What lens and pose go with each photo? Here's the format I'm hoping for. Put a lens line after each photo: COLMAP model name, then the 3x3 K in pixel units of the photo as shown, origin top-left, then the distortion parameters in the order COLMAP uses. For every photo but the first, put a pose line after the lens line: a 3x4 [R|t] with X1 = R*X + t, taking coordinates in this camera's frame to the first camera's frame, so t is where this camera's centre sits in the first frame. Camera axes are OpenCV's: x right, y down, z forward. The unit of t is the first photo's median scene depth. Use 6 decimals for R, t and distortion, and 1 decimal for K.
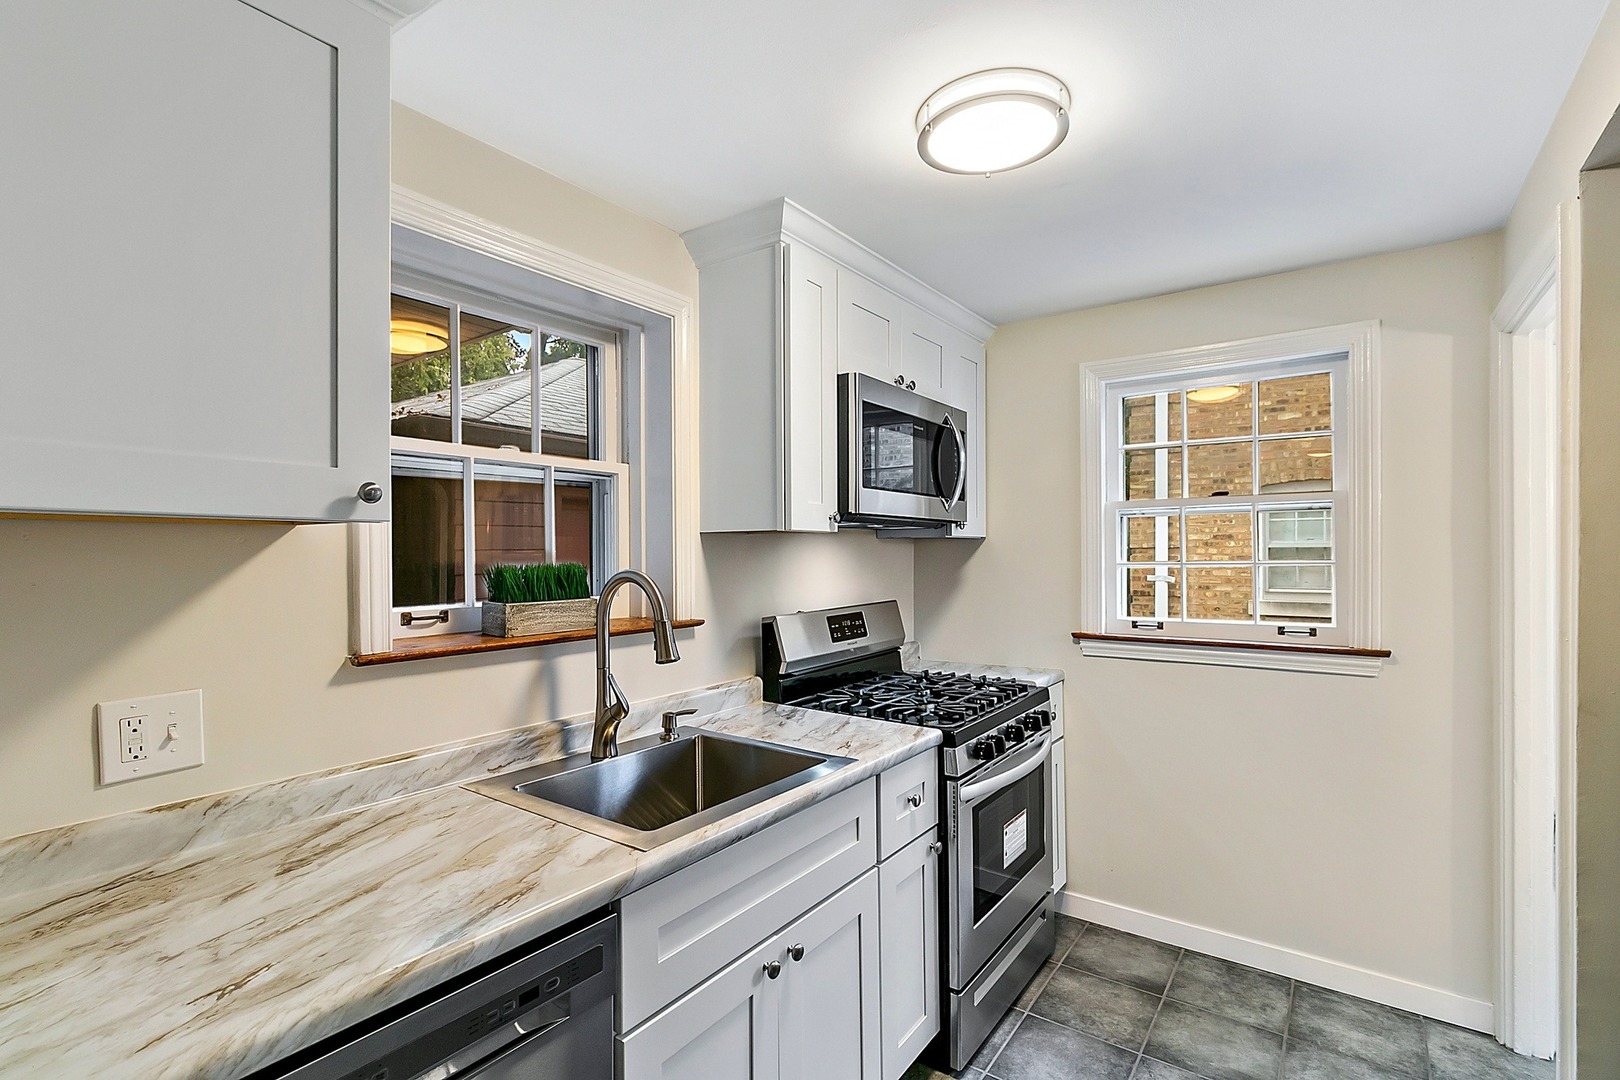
lens RADIAL K [[750.6, 0, 807.3], [0, 750.6, 551.9], [0, 0, 1]] dist [0.001501, 0.001755]
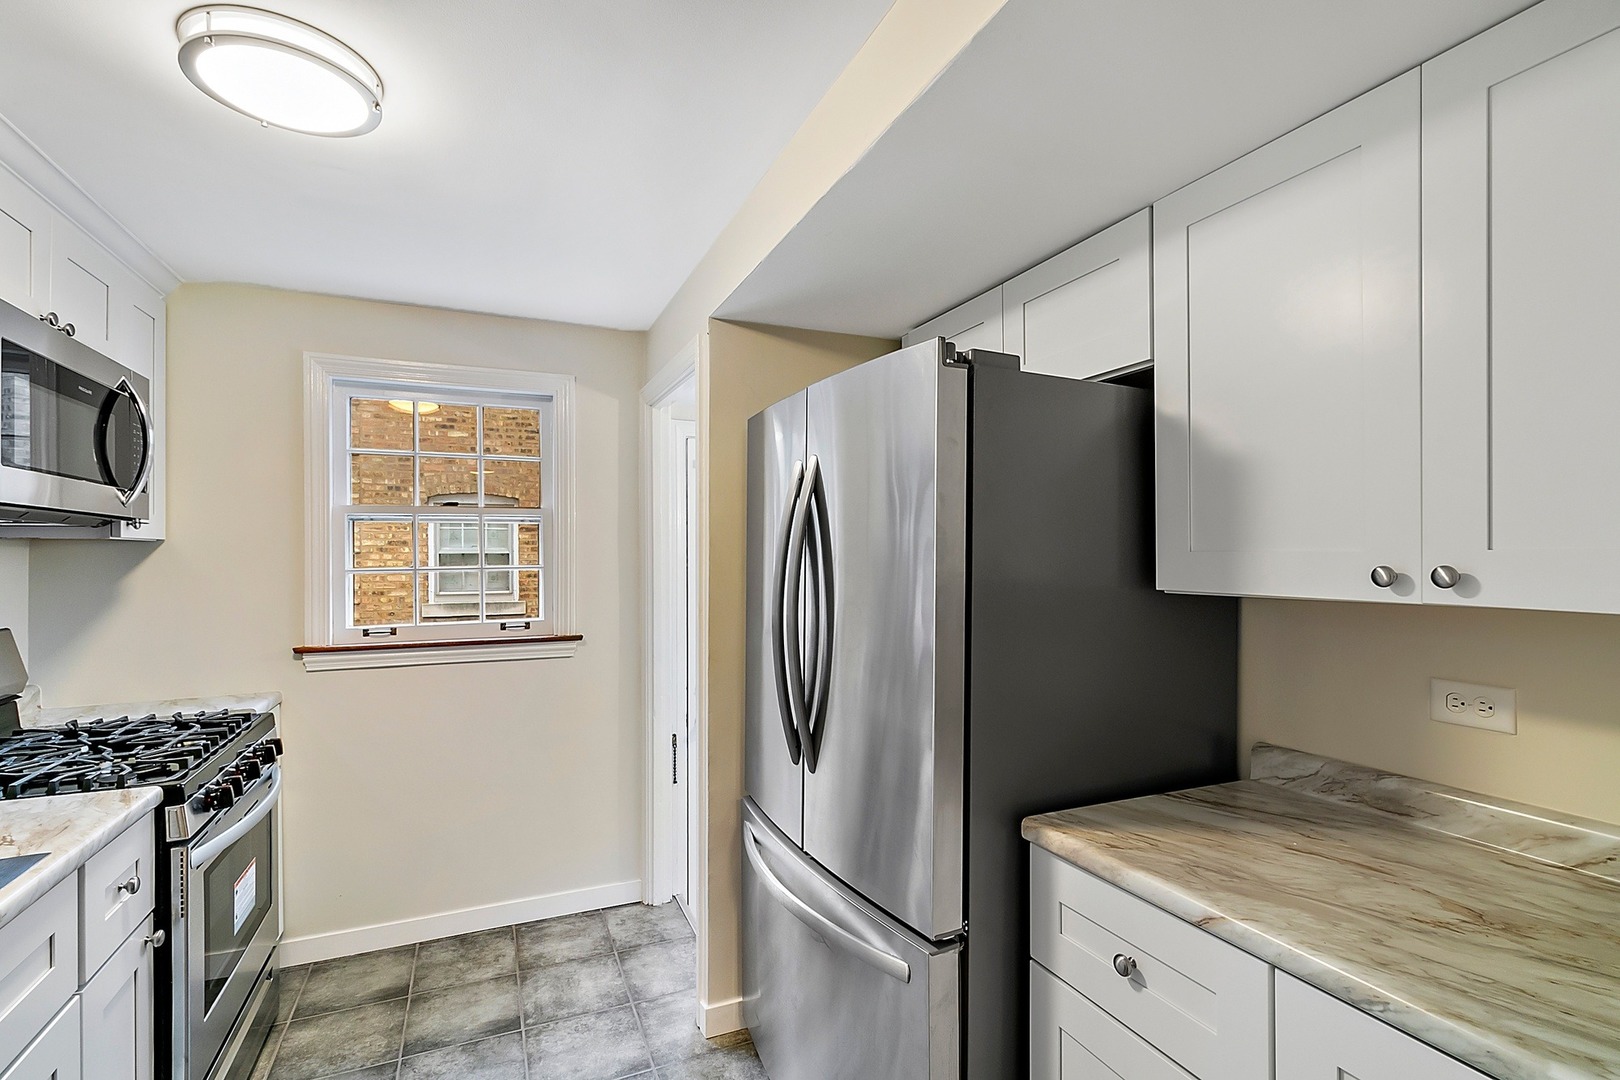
lens RADIAL K [[750.6, 0, 804.6], [0, 750.6, 546.9], [0, 0, 1]] dist [0.001501, 0.001755]
pose [[0.505853, 0.012404, 0.862531, -0.136015], [-0.000250, 0.999899, -0.014233, -0.000813], [-0.862620, 0.006984, 0.505804, 0.018904]]
